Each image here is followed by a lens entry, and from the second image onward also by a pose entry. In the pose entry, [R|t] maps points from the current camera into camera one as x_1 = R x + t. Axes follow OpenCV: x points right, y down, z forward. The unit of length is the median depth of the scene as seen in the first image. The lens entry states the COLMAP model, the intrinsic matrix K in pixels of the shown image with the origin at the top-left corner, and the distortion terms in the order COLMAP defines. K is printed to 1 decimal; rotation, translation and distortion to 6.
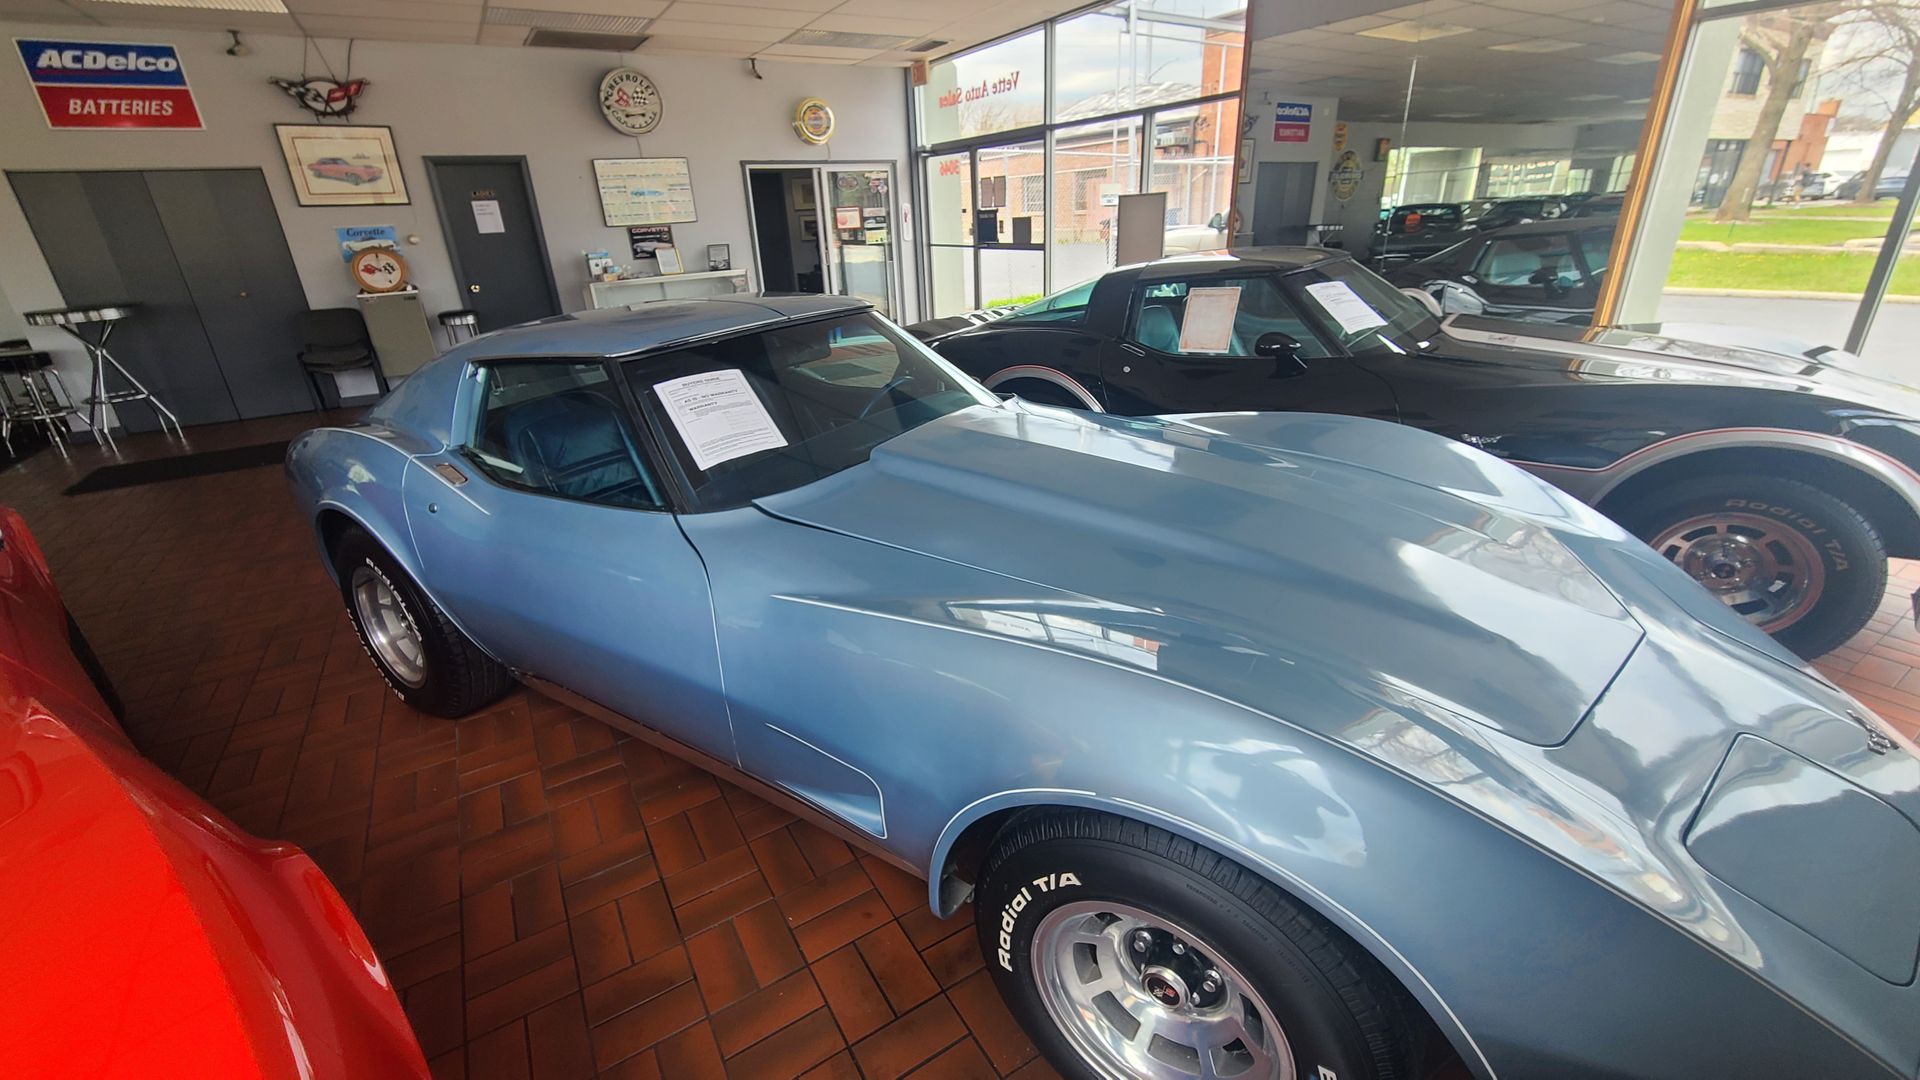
lens RADIAL K [[766.3, 0, 977.6], [0, 766.3, 533.5], [0, 0, 1]] dist [-0.013281, 0.000552]
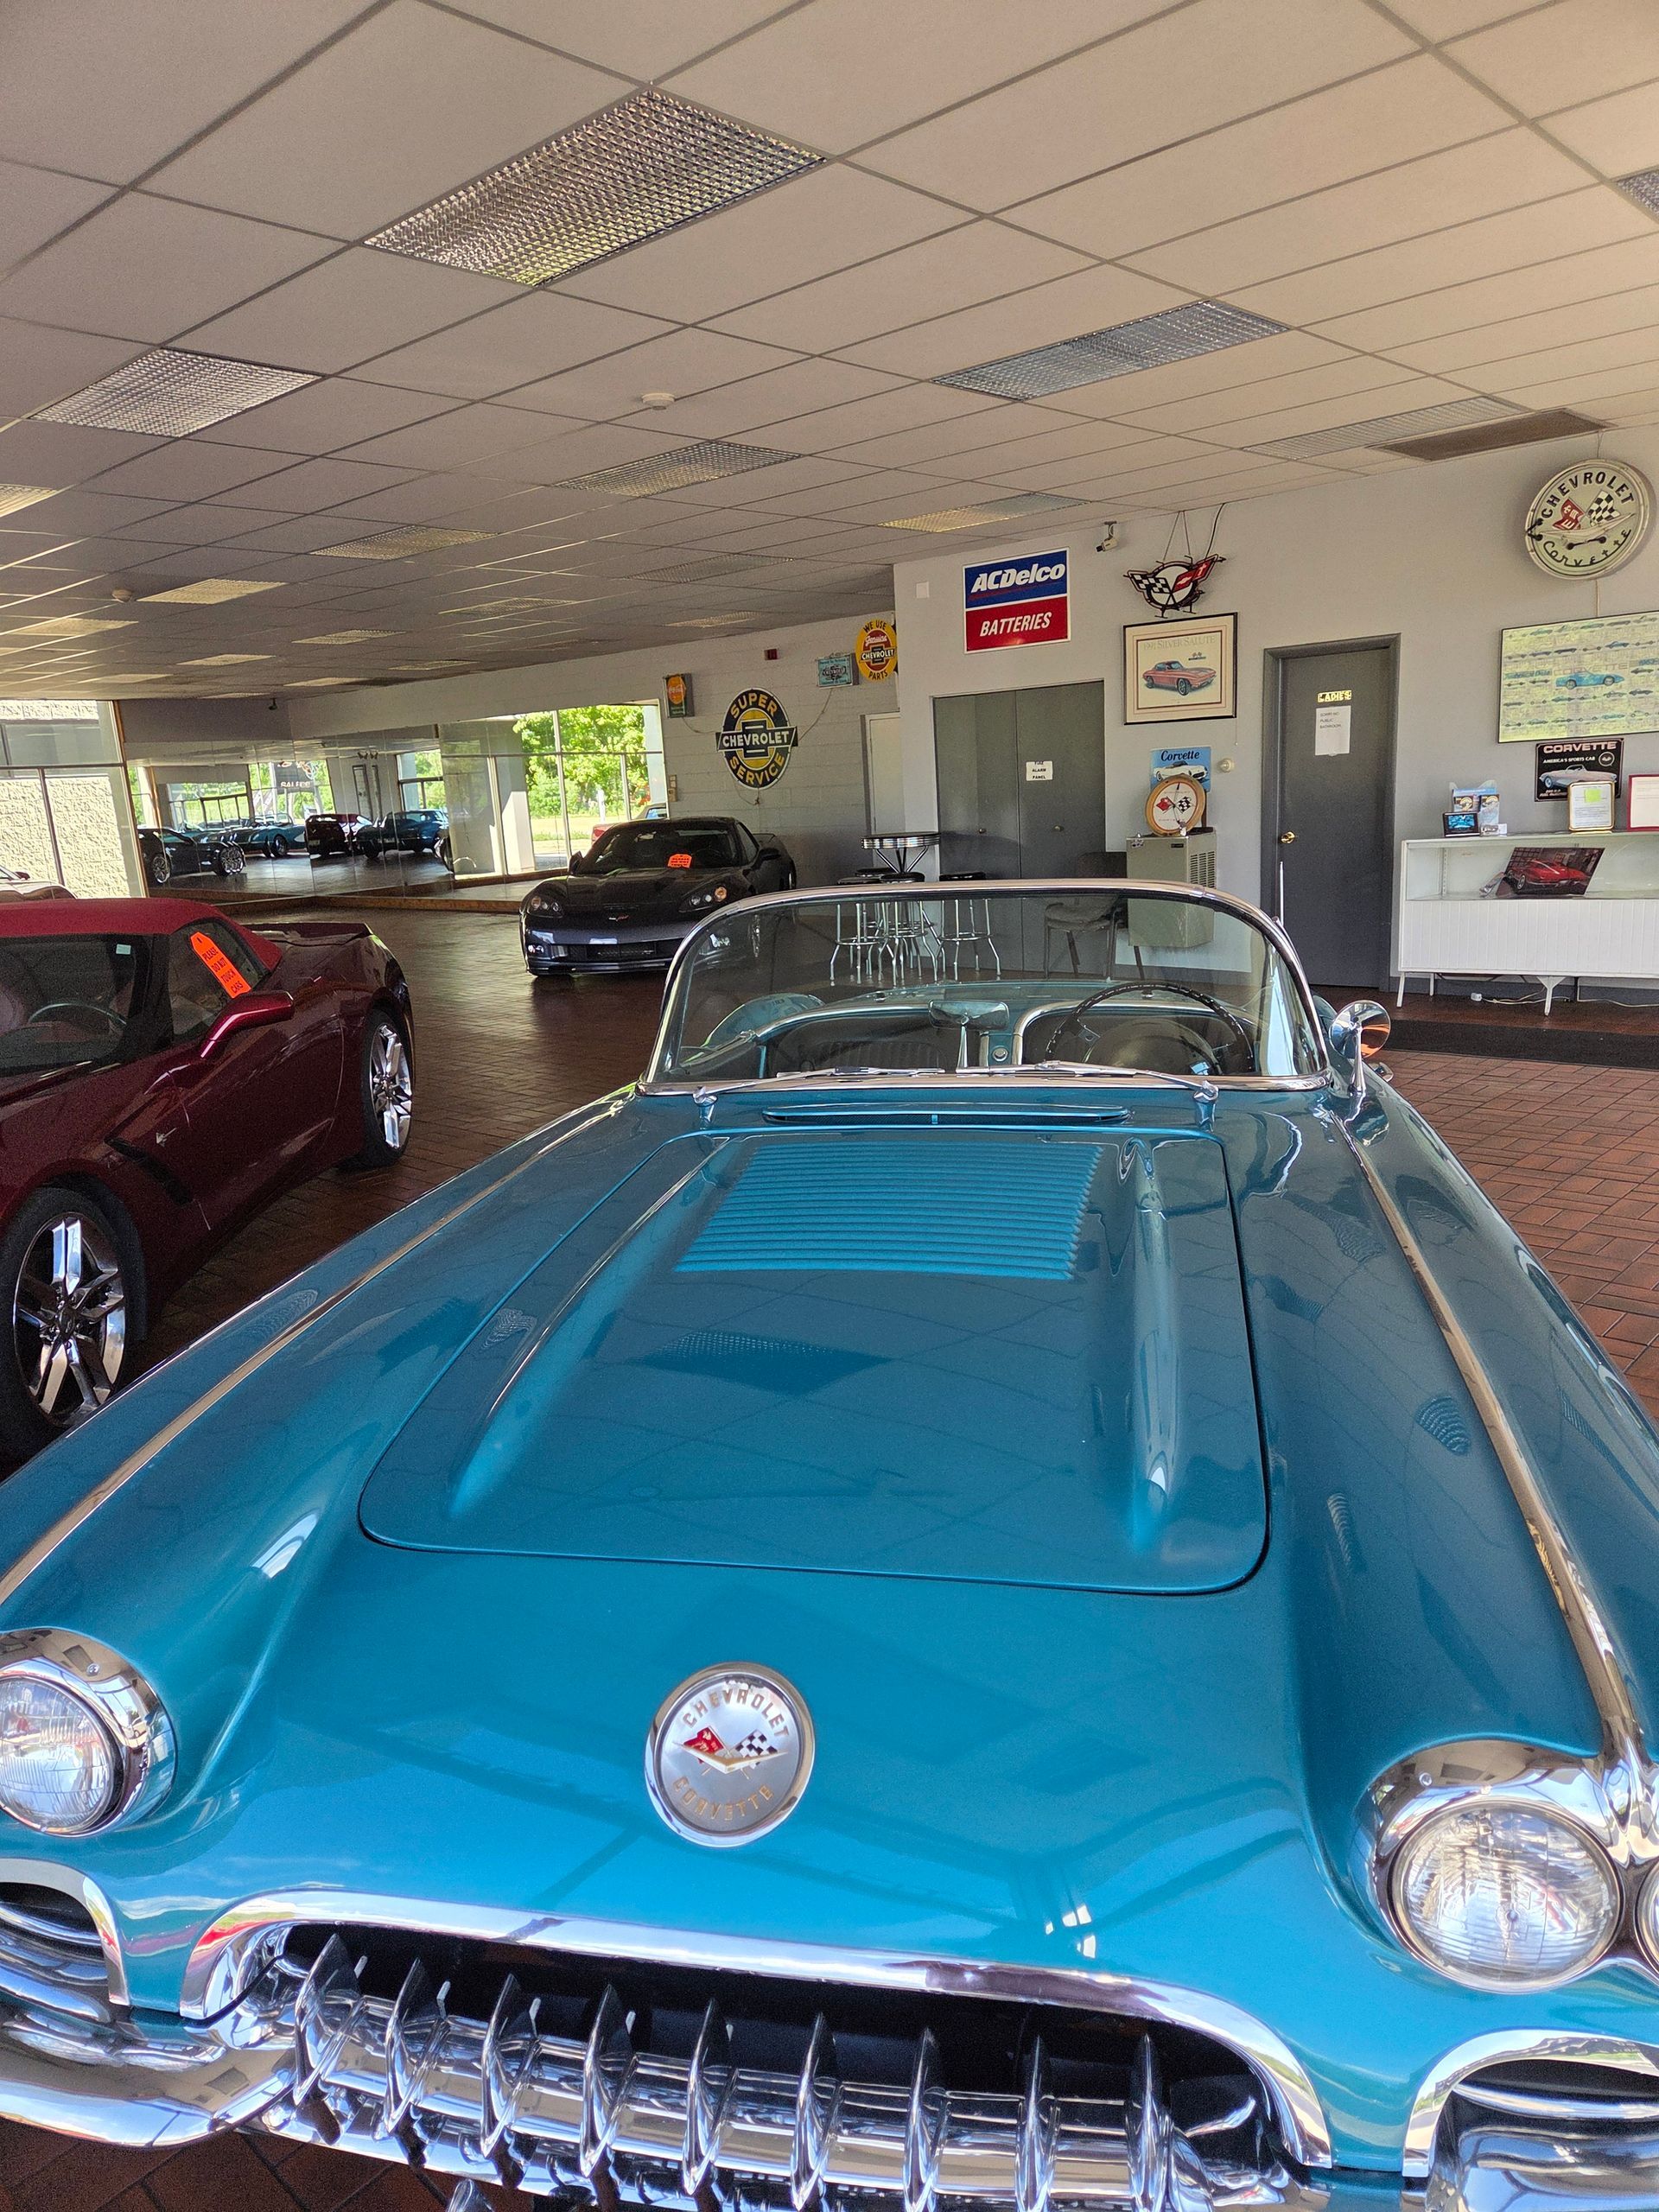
lens RADIAL K [[1504.4, 0, 820.4], [0, 1504.4, 1118.2], [0, 0, 1]] dist [0.022645, -0.022592]
pose [[0.254066, 0.230356, -0.939354, 0.597680], [-0.331177, 0.933232, 0.139282, -0.164600], [0.908720, 0.275706, 0.313391, 0.336311]]
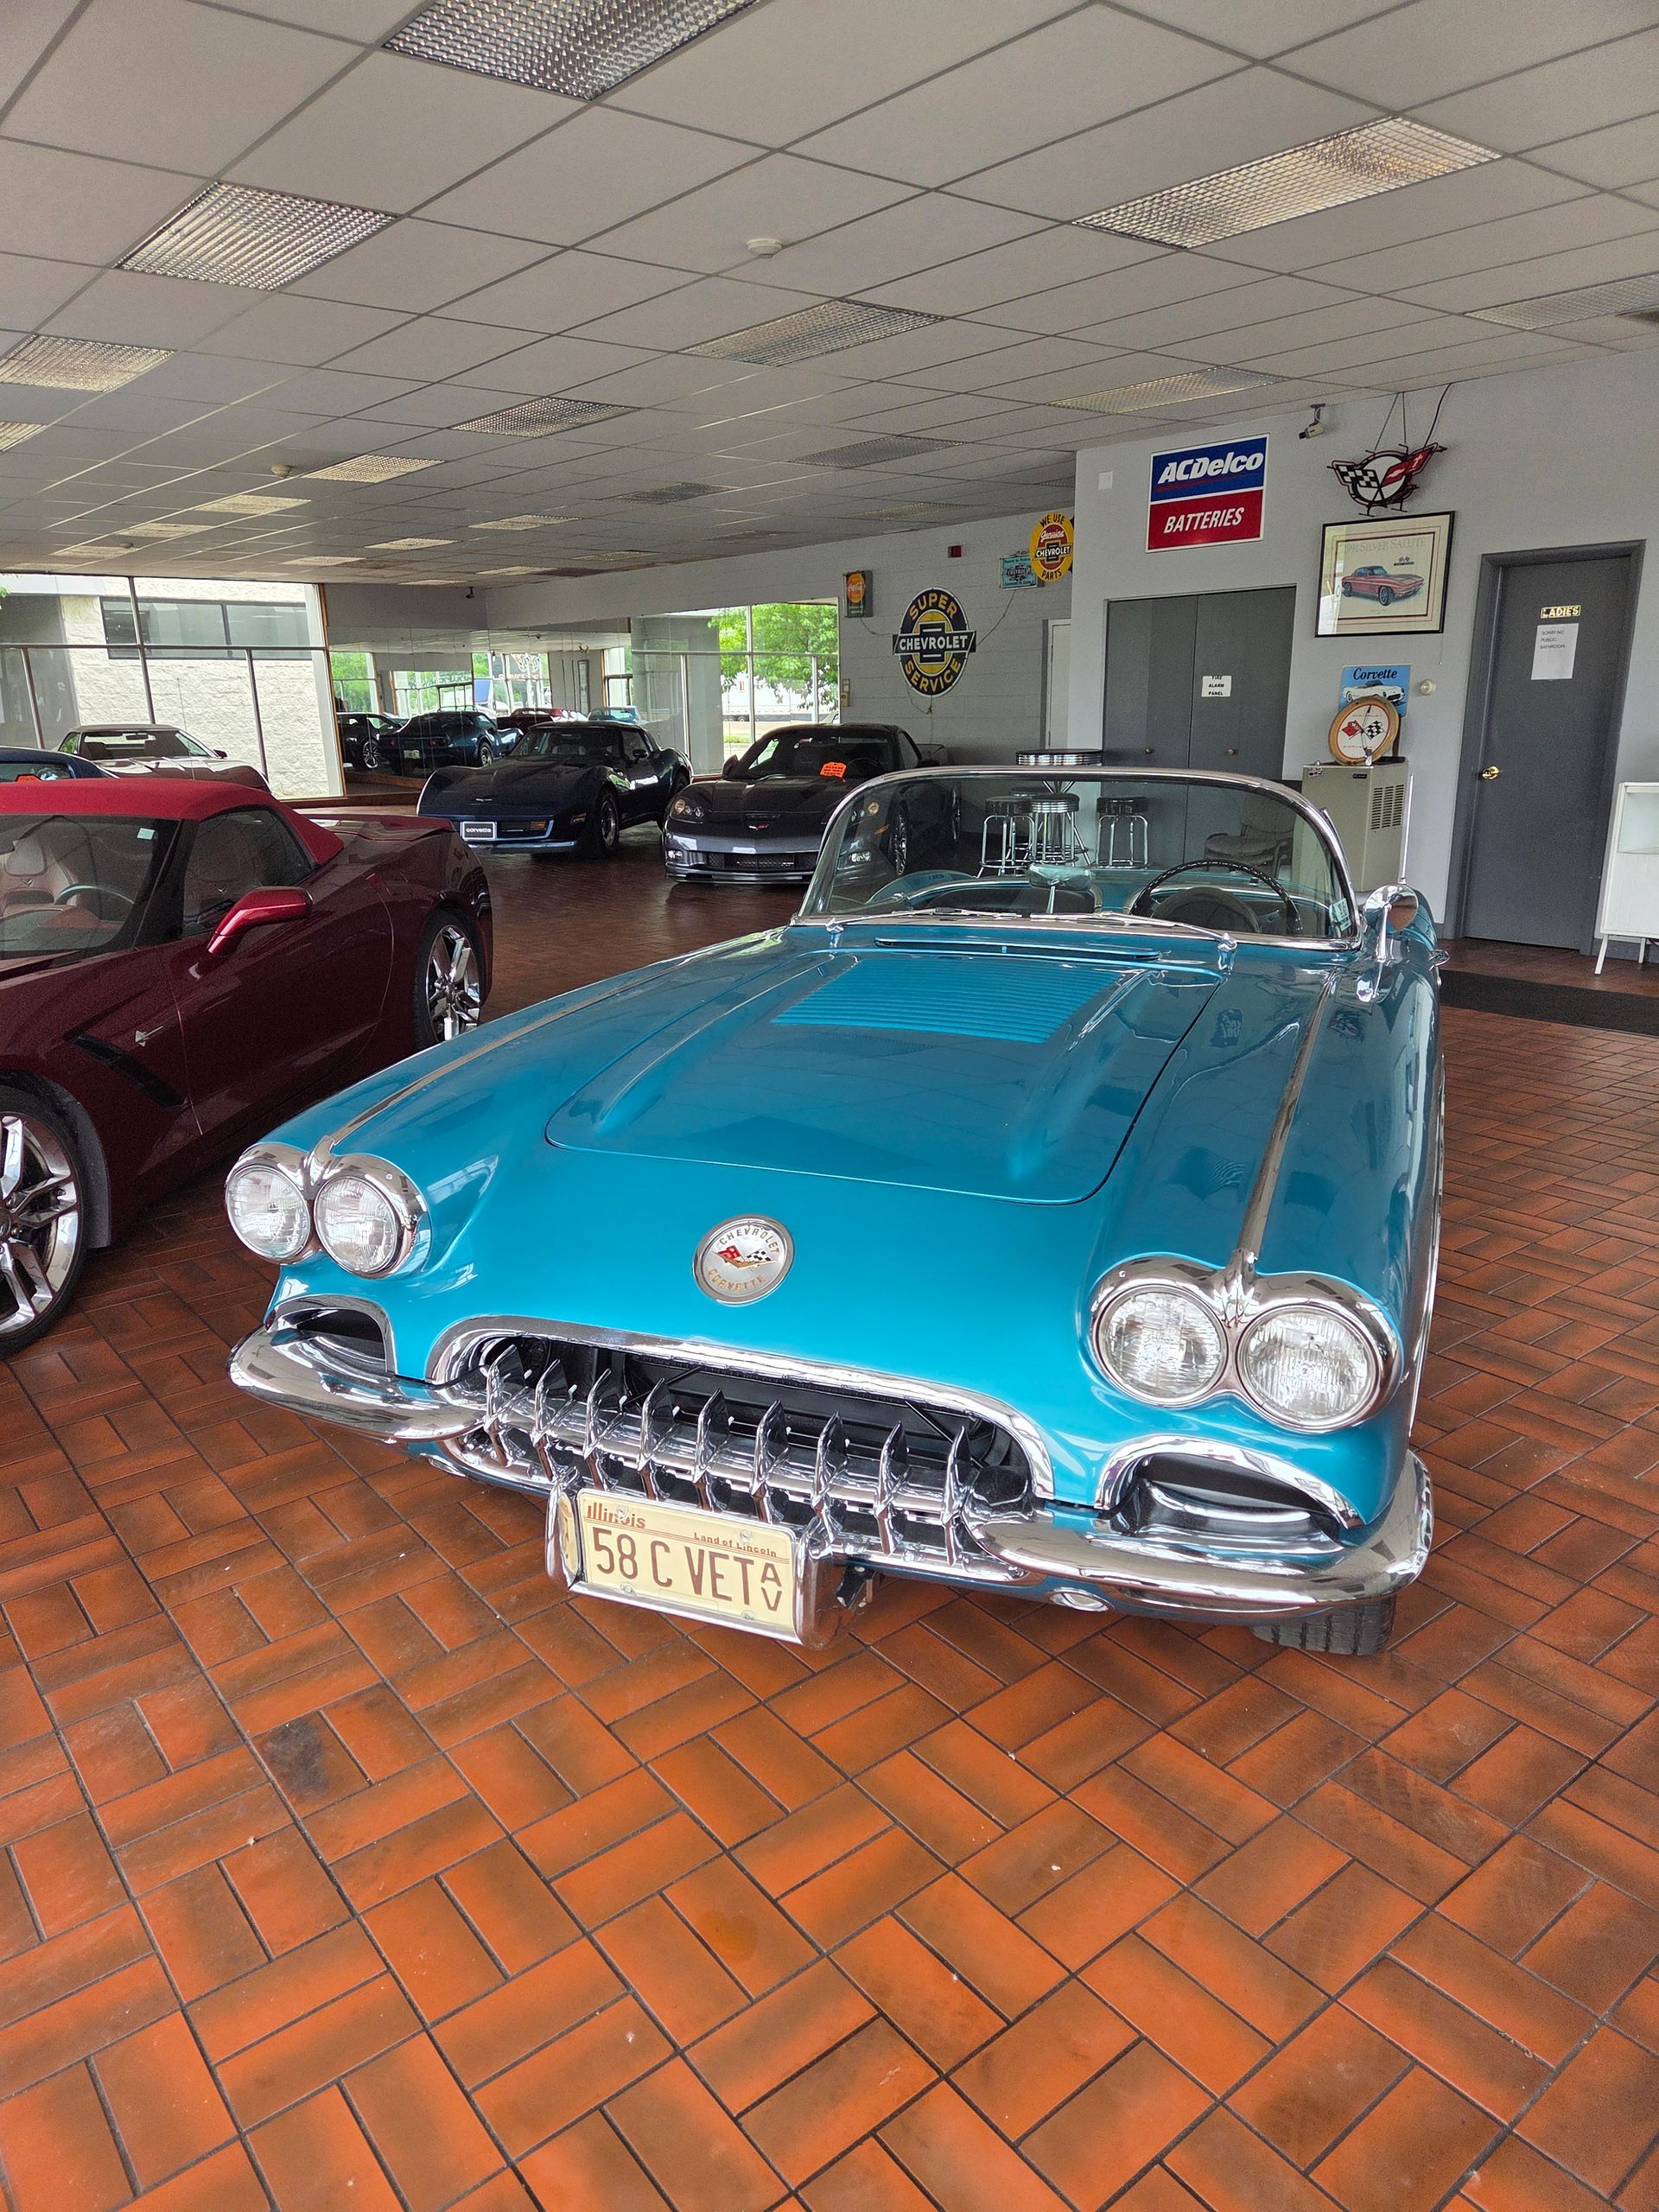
lens RADIAL K [[1504.4, 0, 794.1], [0, 1504.4, 1132.1], [0, 0, 1]] dist [0.022645, -0.022592]
pose [[0.096691, 0.305901, -0.947141, 0.539457], [-0.372333, 0.893625, 0.250606, -0.192775], [0.923049, 0.328420, 0.200302, 0.423835]]
